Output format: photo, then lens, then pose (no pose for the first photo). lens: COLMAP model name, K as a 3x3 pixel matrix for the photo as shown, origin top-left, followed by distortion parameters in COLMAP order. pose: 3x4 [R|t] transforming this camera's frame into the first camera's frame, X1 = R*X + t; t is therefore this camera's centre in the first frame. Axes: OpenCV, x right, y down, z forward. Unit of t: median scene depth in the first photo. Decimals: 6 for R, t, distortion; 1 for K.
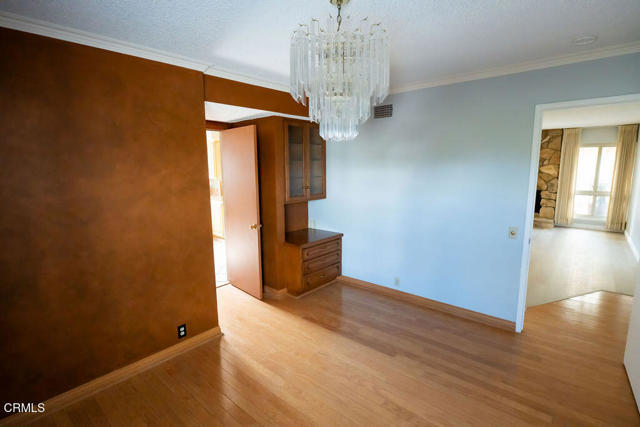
lens RADIAL K [[326.2, 0, 315.2], [0, 326.2, 214.7], [0, 0, 1]] dist [-0.011129, -0.000396]
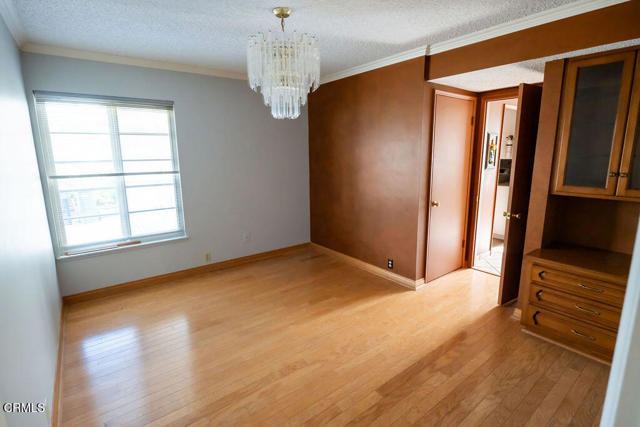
lens RADIAL K [[326.2, 0, 315.3], [0, 326.2, 212.5], [0, 0, 1]] dist [-0.011129, -0.000396]
pose [[-0.237203, 0.195280, -0.951631, 0.924590], [-0.131957, 0.964032, 0.230716, -0.119835], [0.962456, 0.180301, -0.202902, 0.953895]]
